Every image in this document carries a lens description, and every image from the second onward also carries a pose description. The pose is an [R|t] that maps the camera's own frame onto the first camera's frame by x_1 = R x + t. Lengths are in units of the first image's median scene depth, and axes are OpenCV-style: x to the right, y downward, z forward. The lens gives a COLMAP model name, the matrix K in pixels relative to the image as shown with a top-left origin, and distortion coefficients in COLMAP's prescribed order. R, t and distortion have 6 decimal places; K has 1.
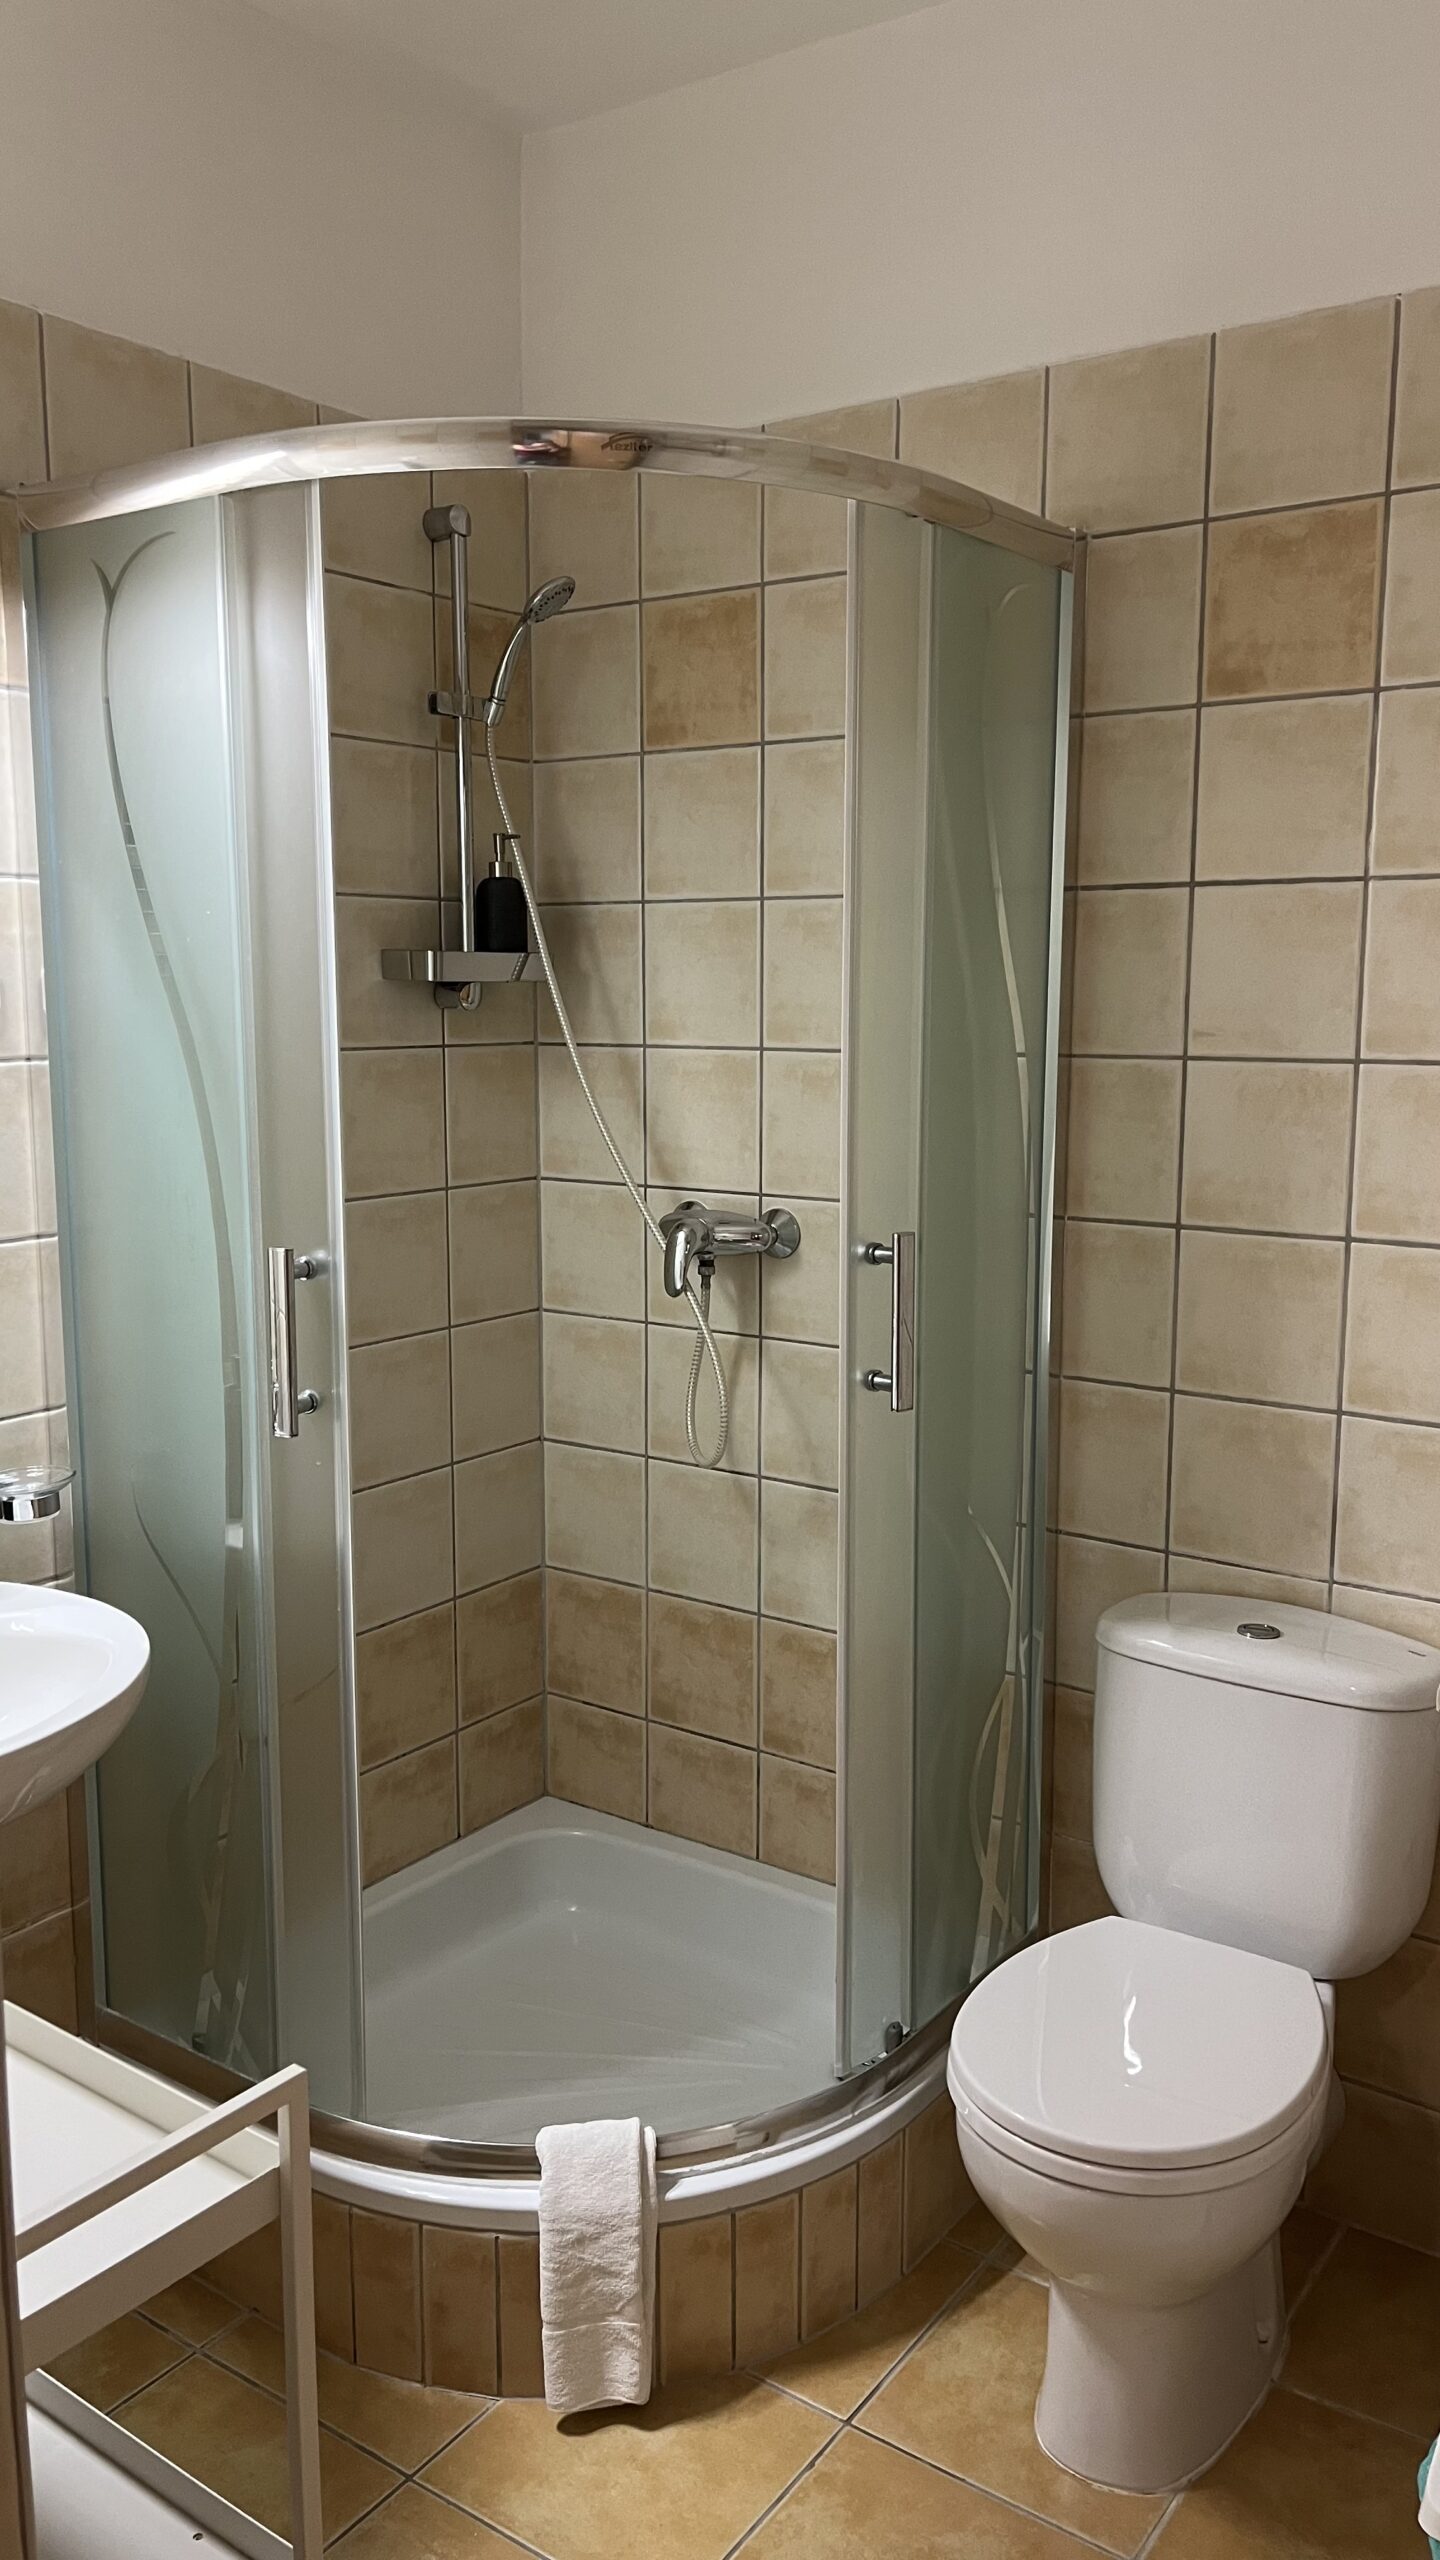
lens RADIAL K [[1943.6, 0, 713.5], [0, 1943.6, 1283.4], [0, 0, 1]] dist [0.056885, -0.055374]
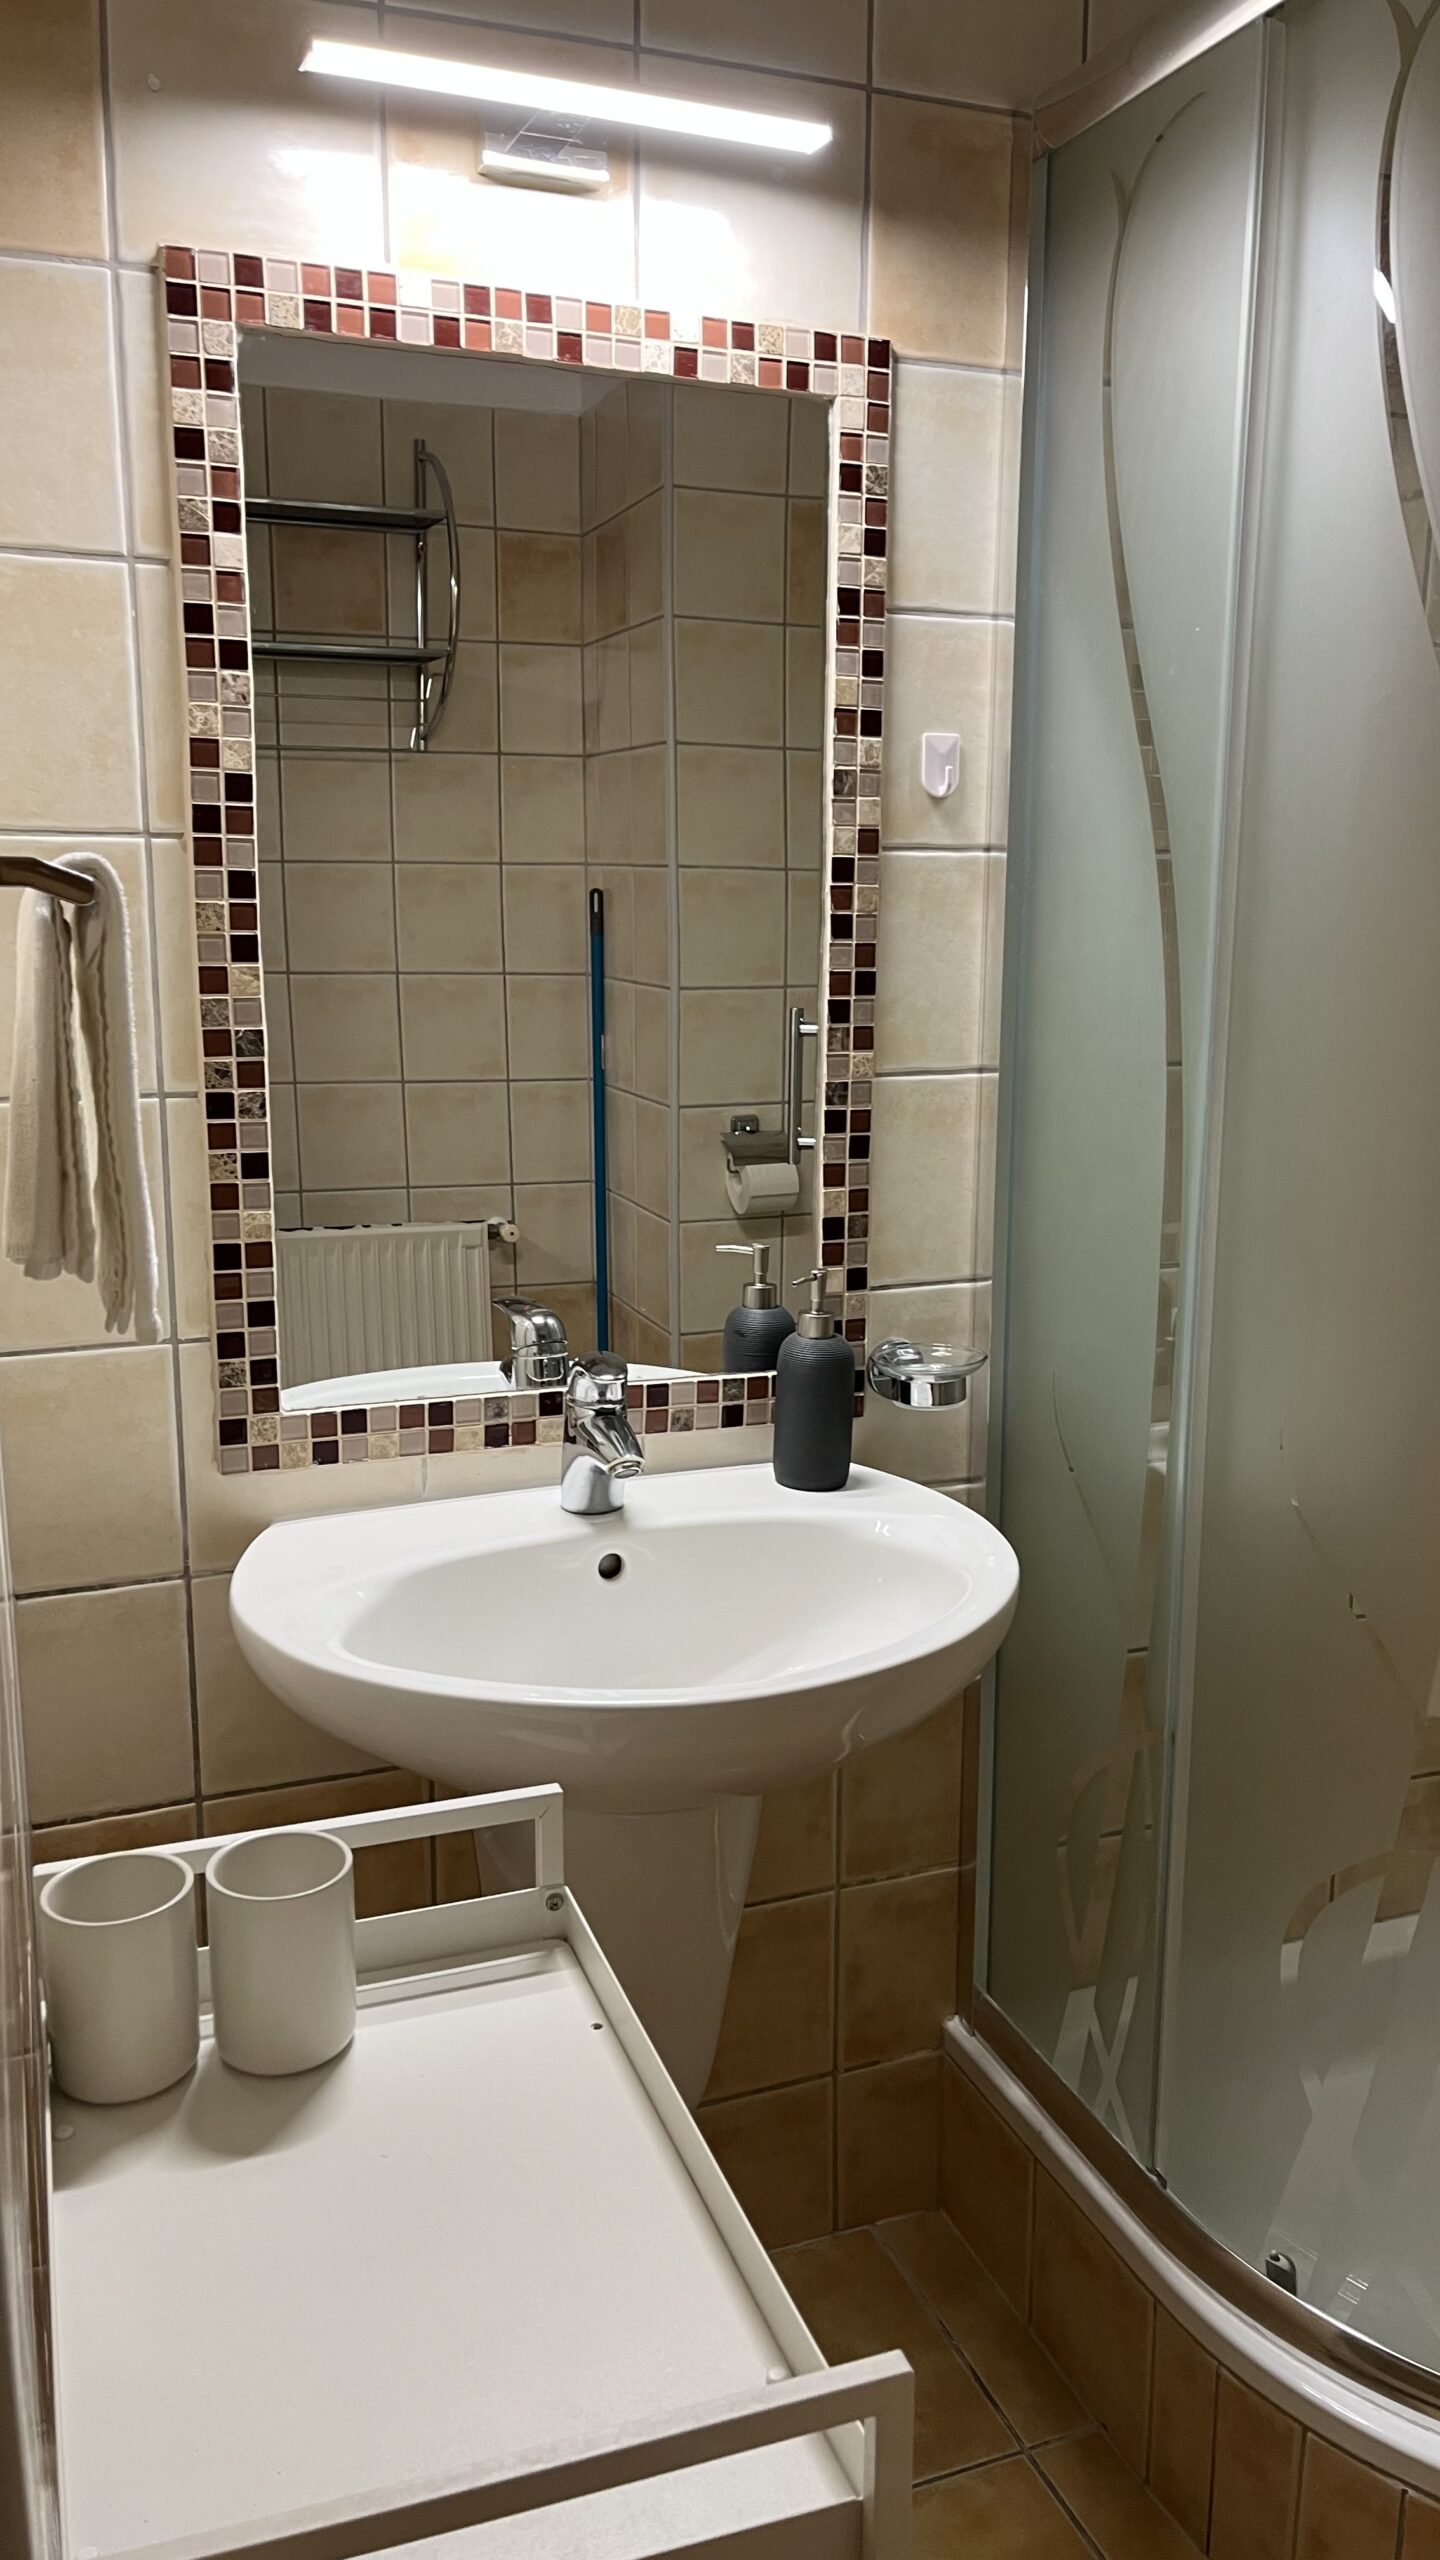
lens RADIAL K [[1943.6, 0, 743.3], [0, 1943.6, 1298.9], [0, 0, 1]] dist [0.056885, -0.055374]
pose [[0.844778, 0.112305, -0.523199, 0.011504], [-0.090332, 0.993626, 0.067428, 0.026326], [0.527437, -0.009700, 0.849539, 0.252543]]
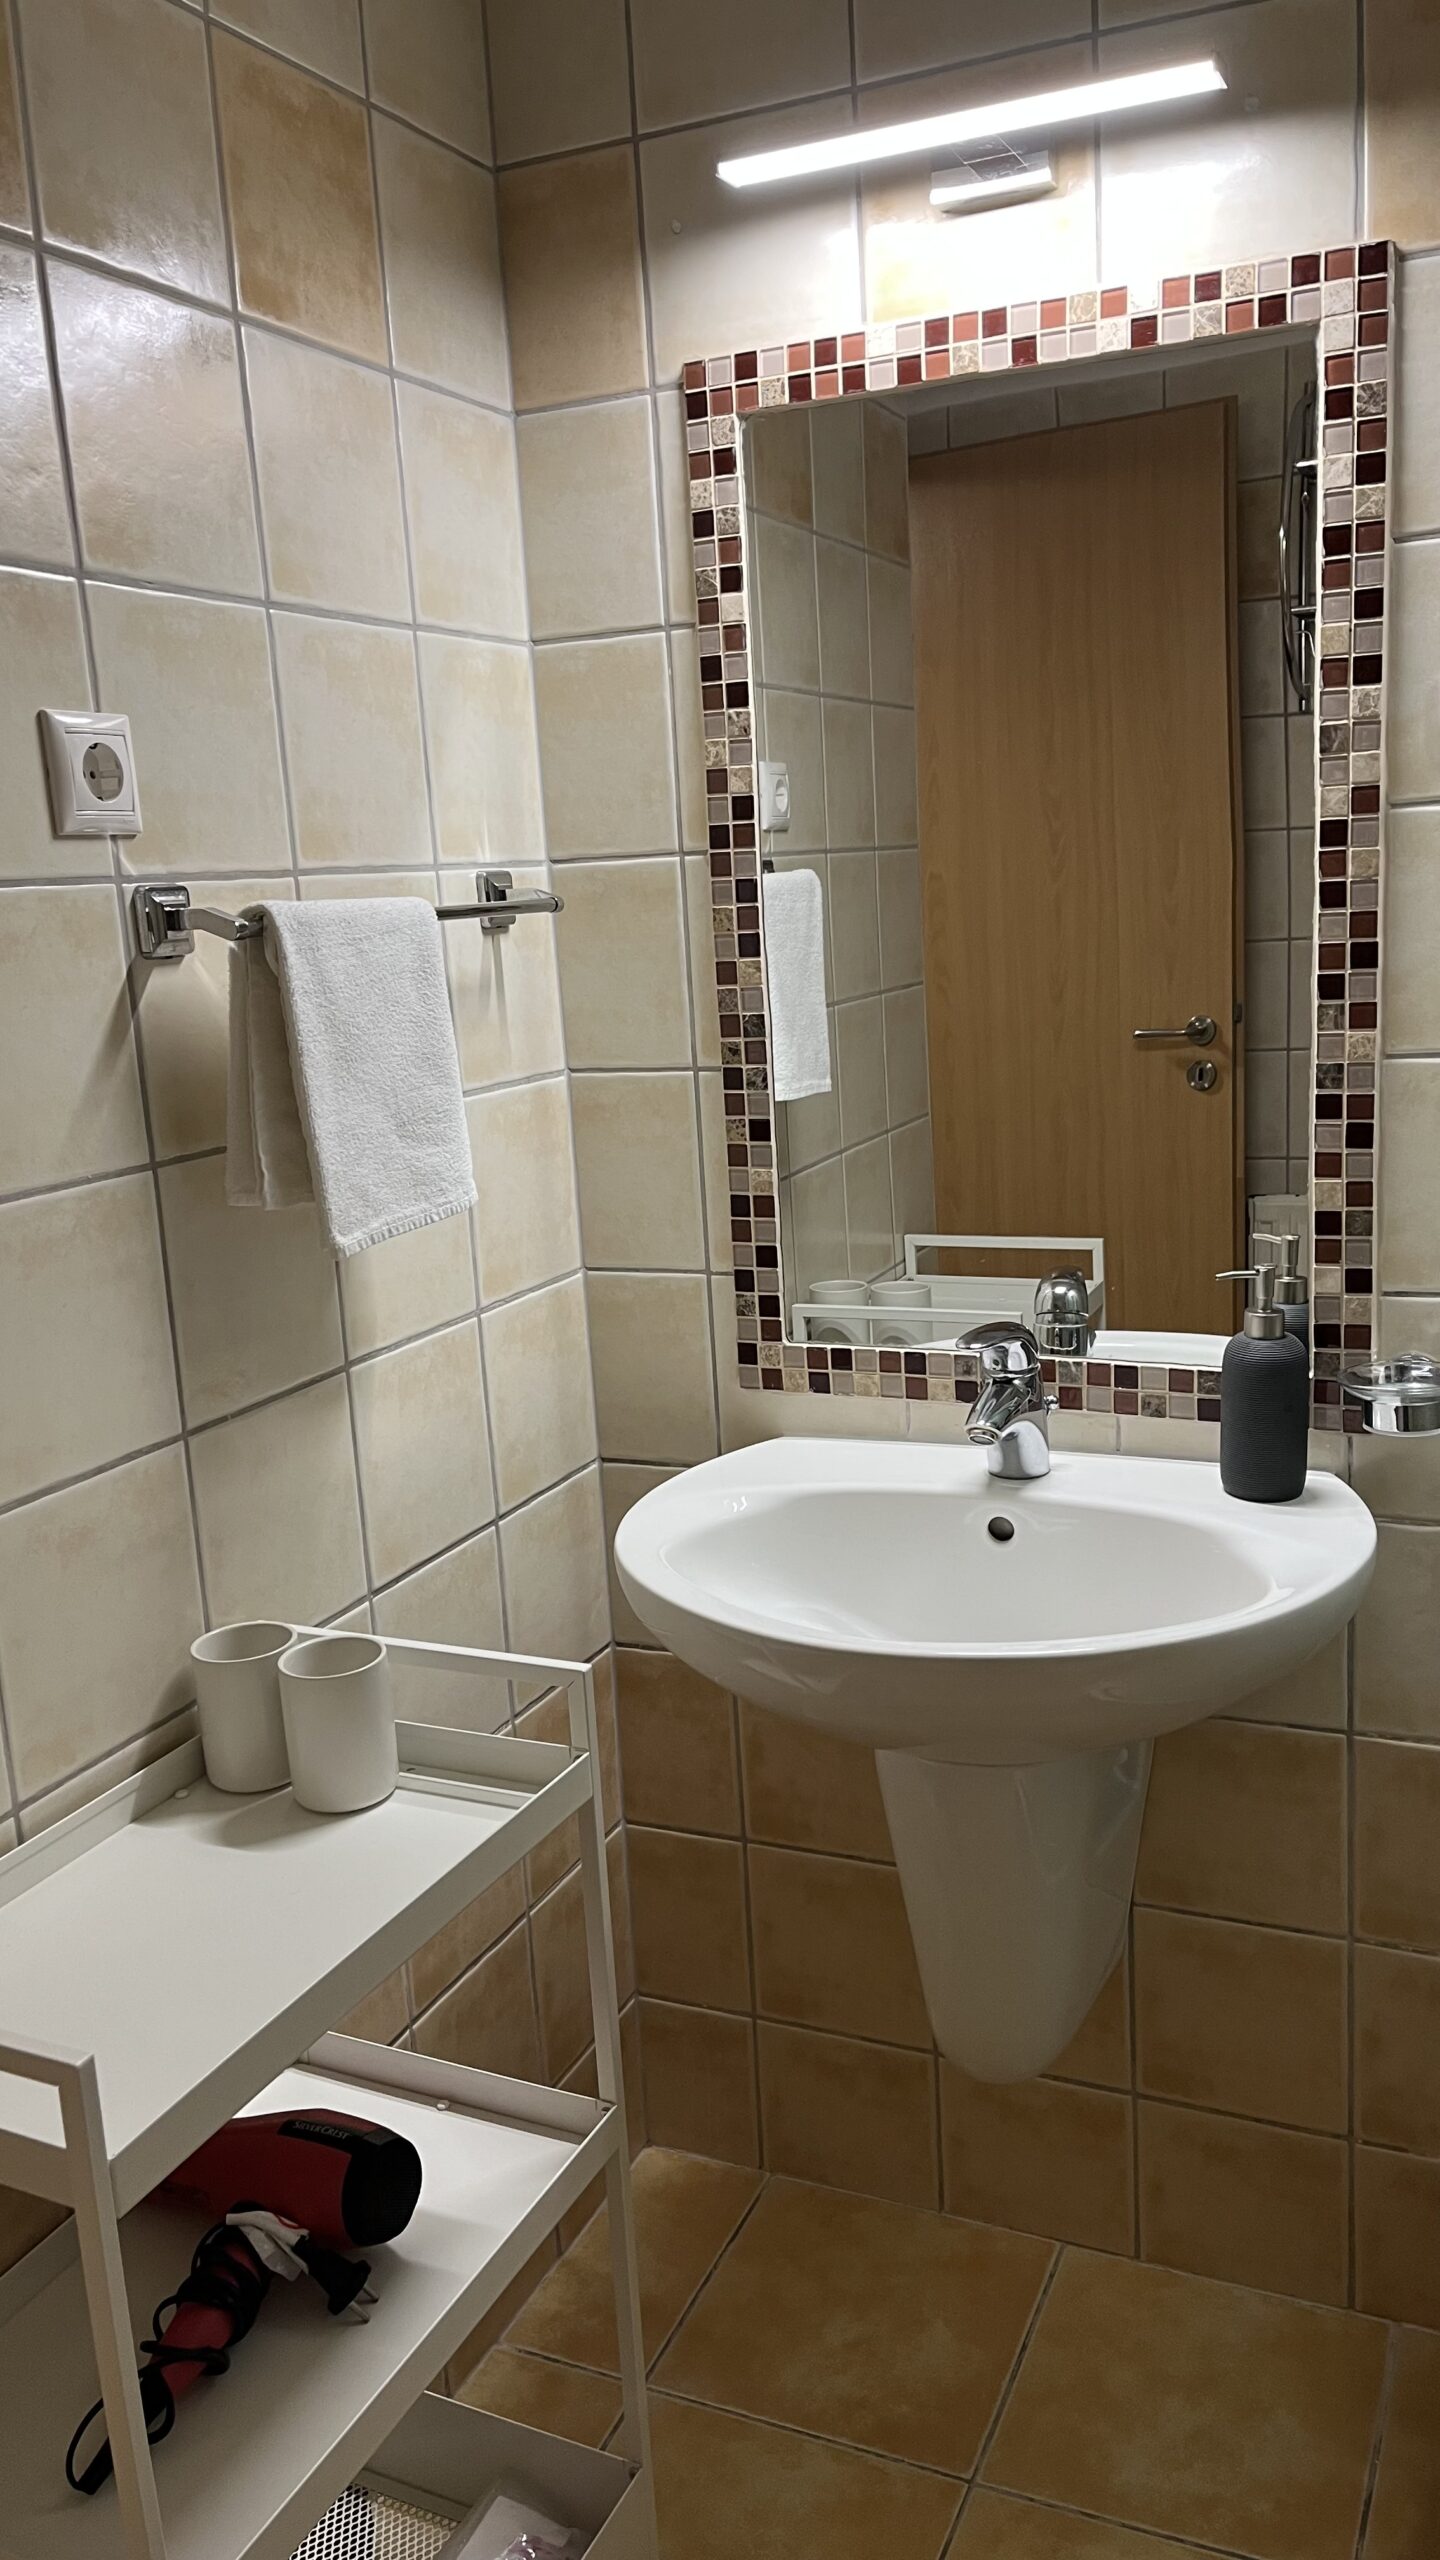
lens RADIAL K [[1943.6, 0, 728.4], [0, 1943.6, 1288.8], [0, 0, 1]] dist [0.056885, -0.055374]
pose [[0.205870, 0.187982, -0.960354, 0.296097], [-0.099331, 0.980321, 0.170597, -0.032677], [0.973525, 0.060273, 0.220491, 0.577407]]
